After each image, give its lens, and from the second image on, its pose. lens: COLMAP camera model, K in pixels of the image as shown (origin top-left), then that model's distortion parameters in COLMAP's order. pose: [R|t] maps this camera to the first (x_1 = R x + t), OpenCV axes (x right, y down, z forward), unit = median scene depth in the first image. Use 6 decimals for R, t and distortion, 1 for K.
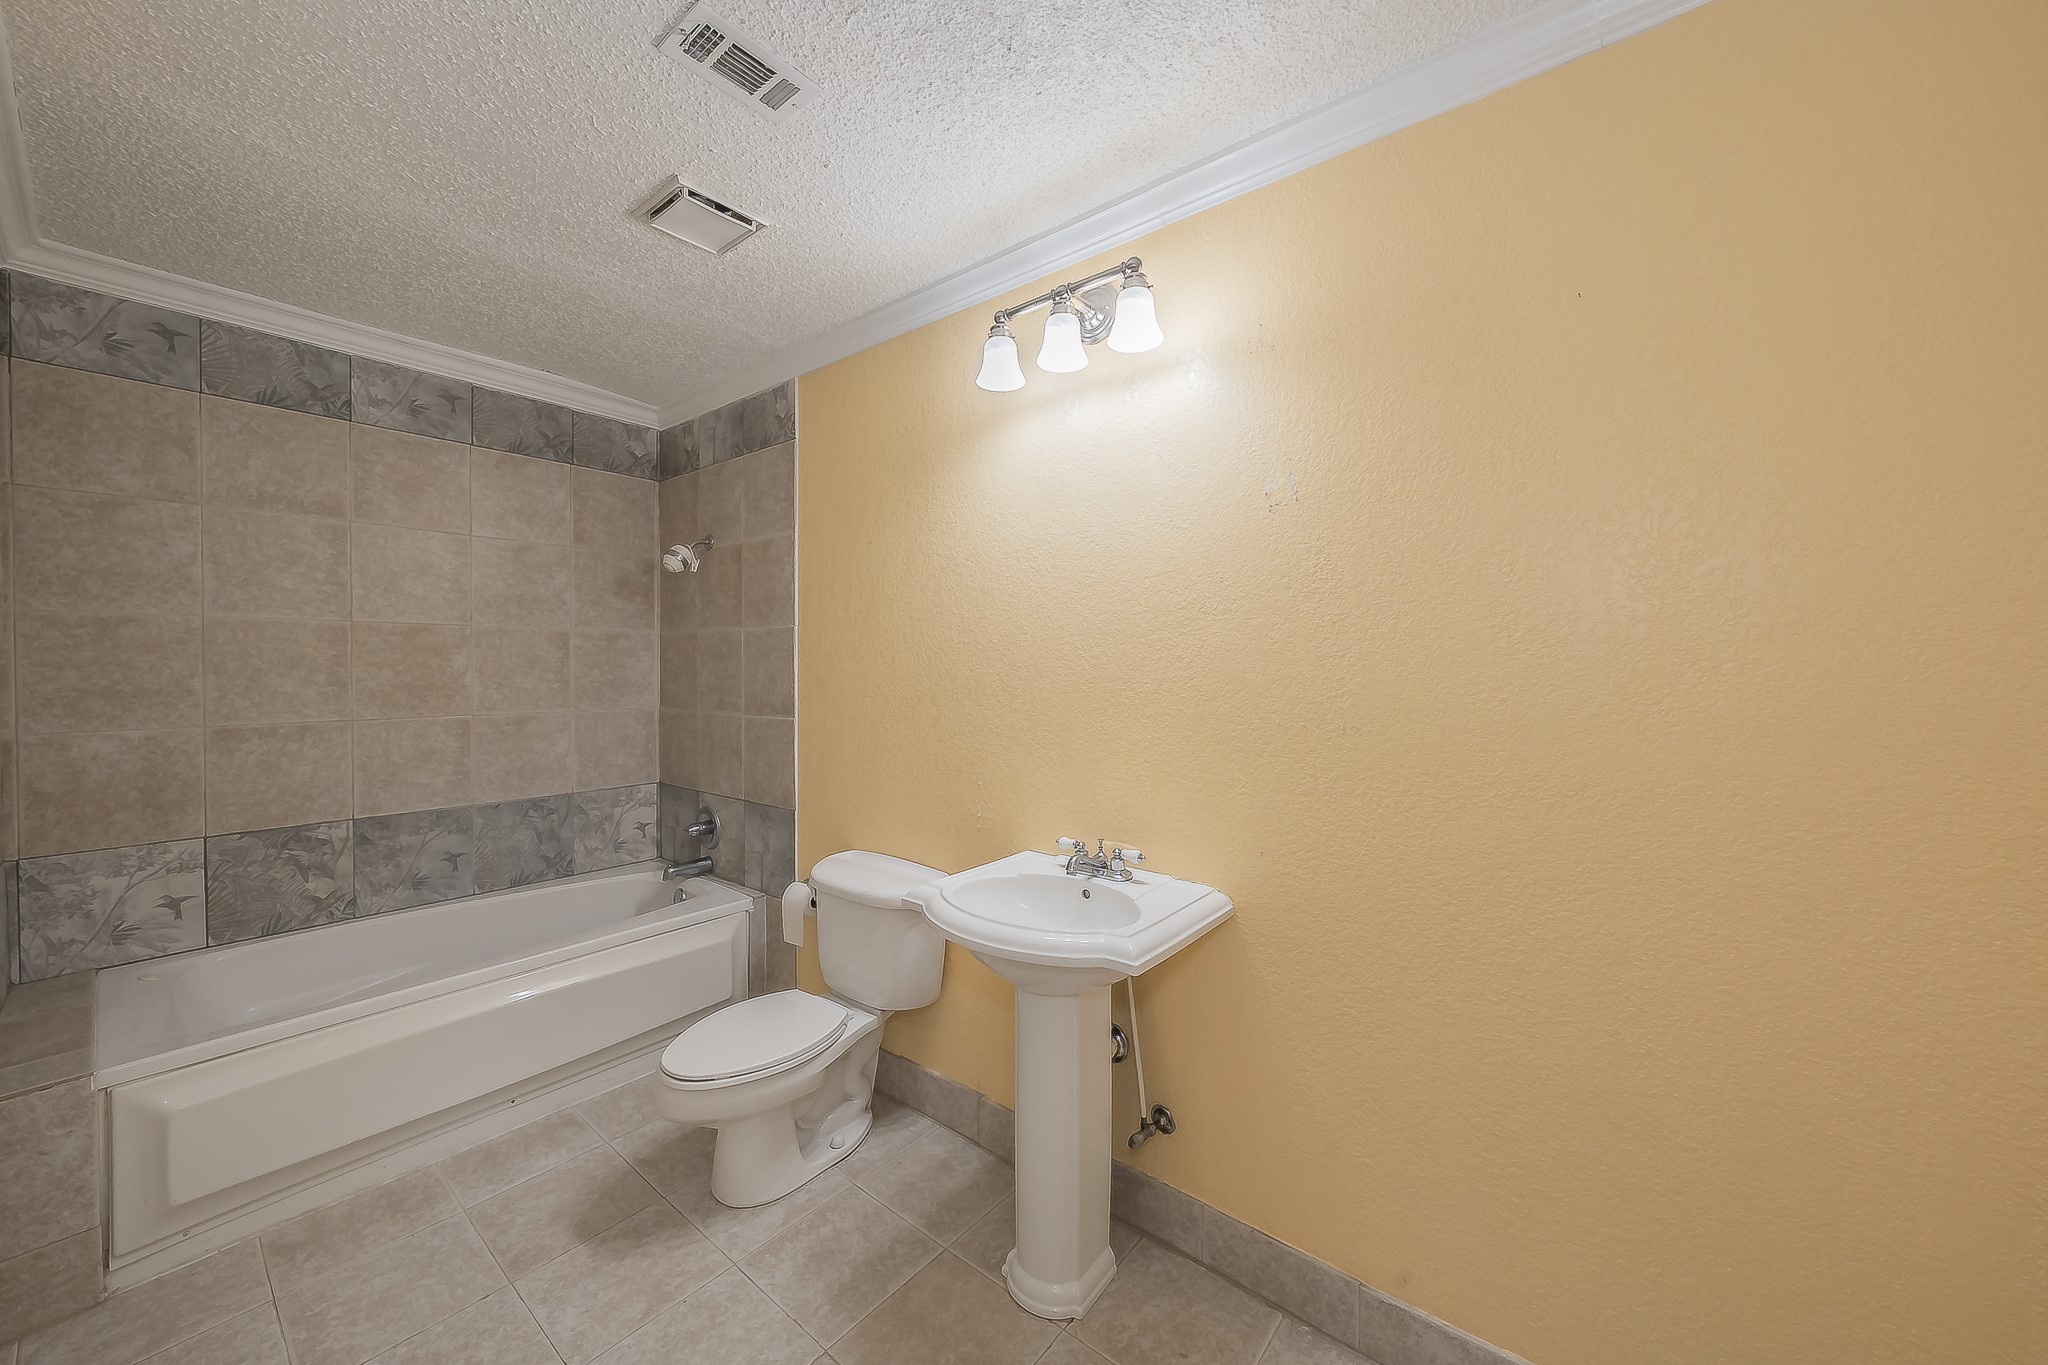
lens RADIAL K [[724.7, 0, 1019.3], [0, 724.7, 675.5], [0, 0, 1]] dist [0.001203, 0.000387]
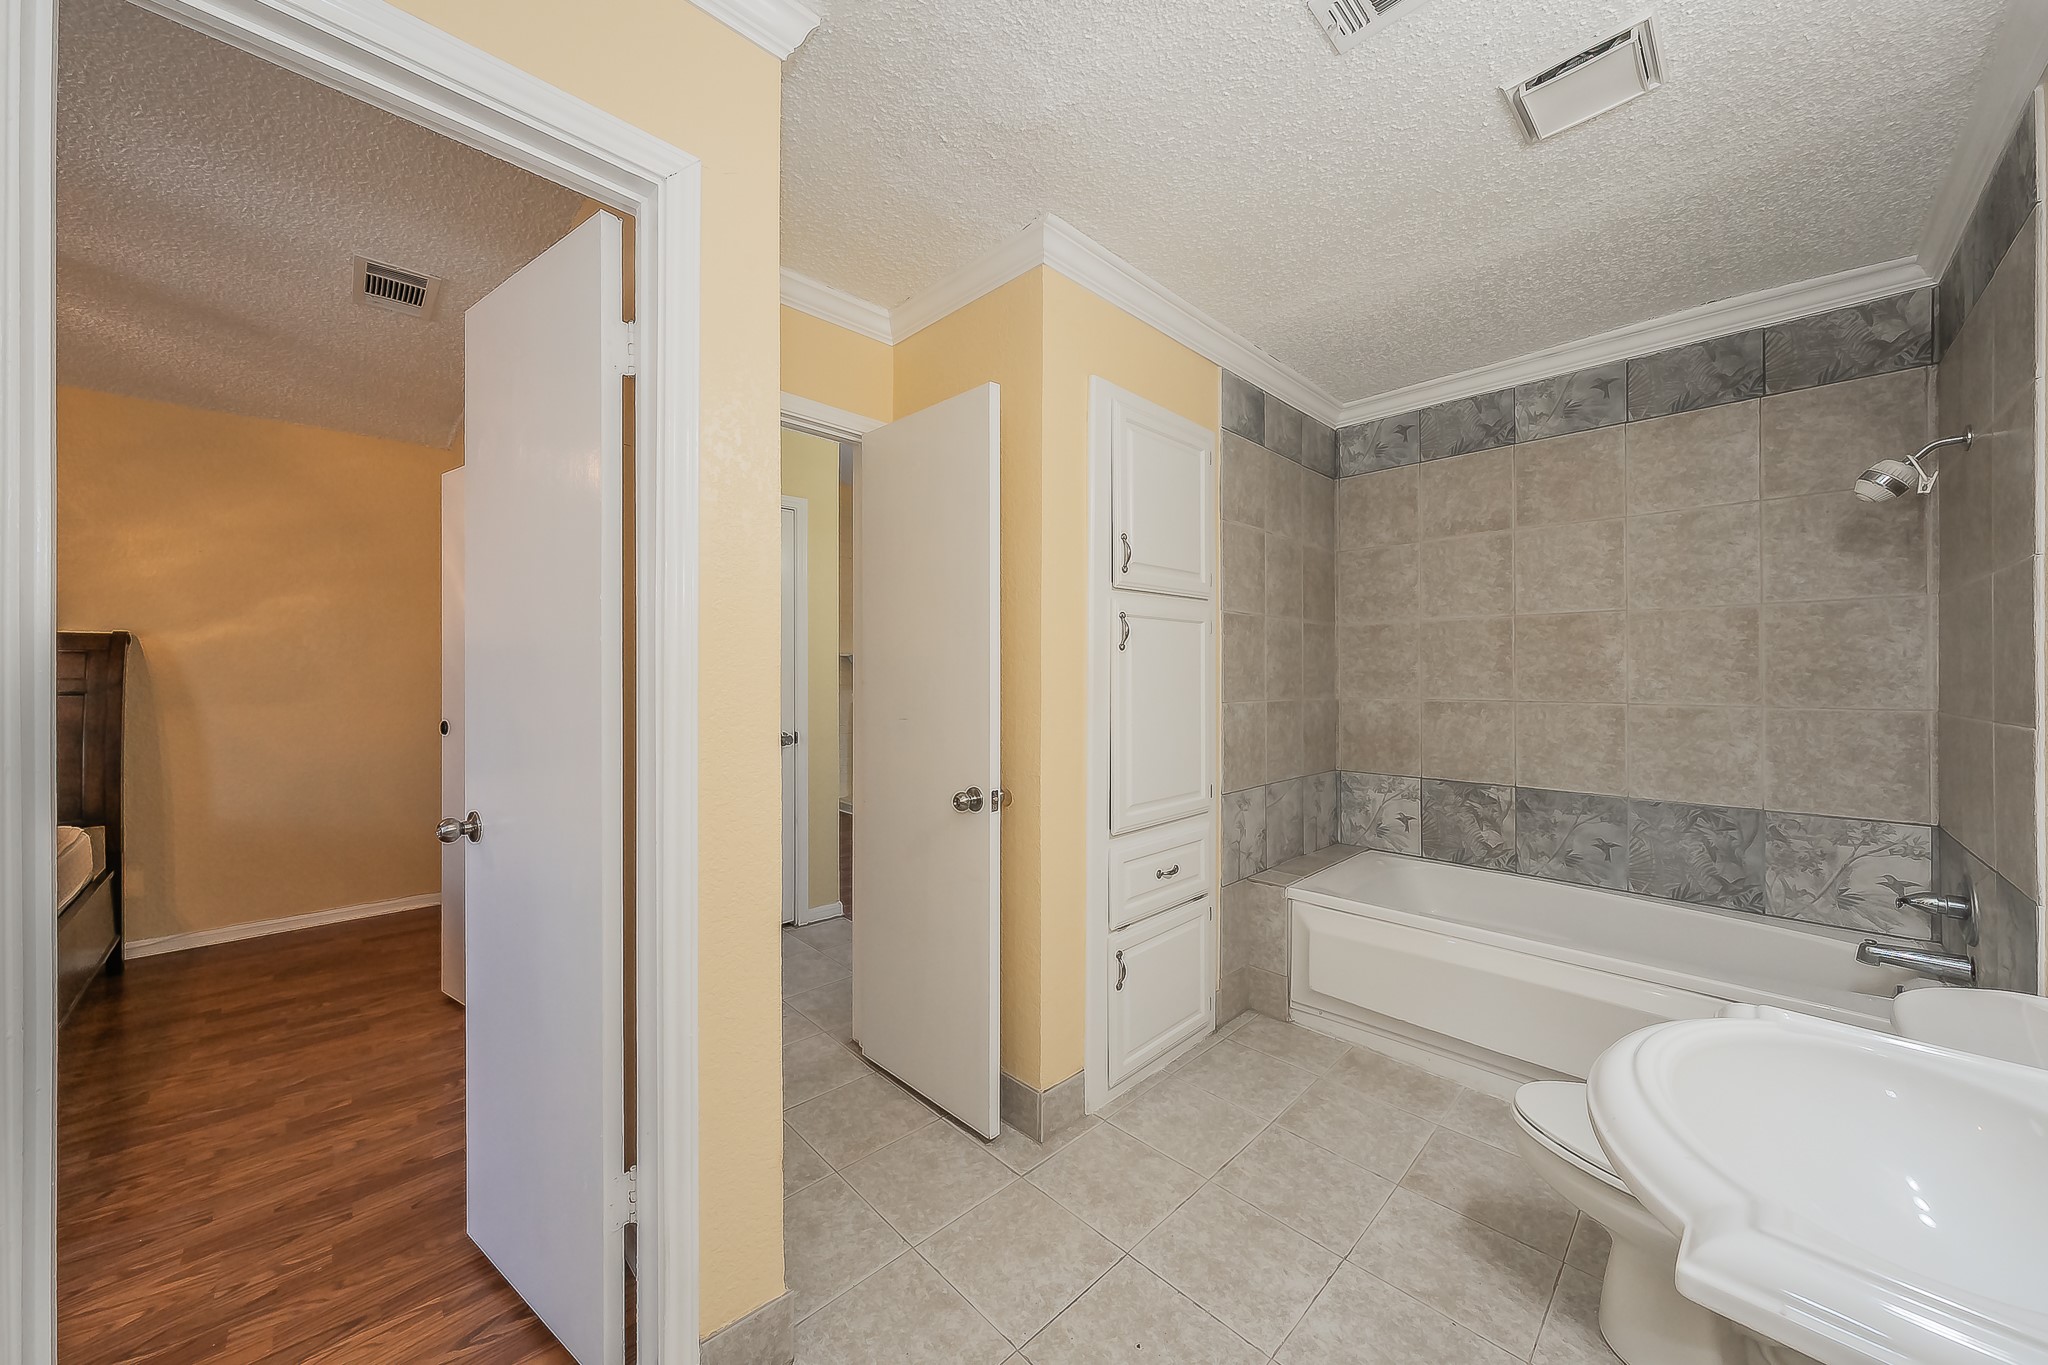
lens RADIAL K [[724.7, 0, 1019.3], [0, 724.7, 675.5], [0, 0, 1]] dist [0.001203, 0.000387]
pose [[-0.103282, -0.000793, -0.994652, 0.309955], [-0.012543, 0.999921, 0.000505, 0.029727], [0.994573, 0.012528, -0.103284, 0.327283]]
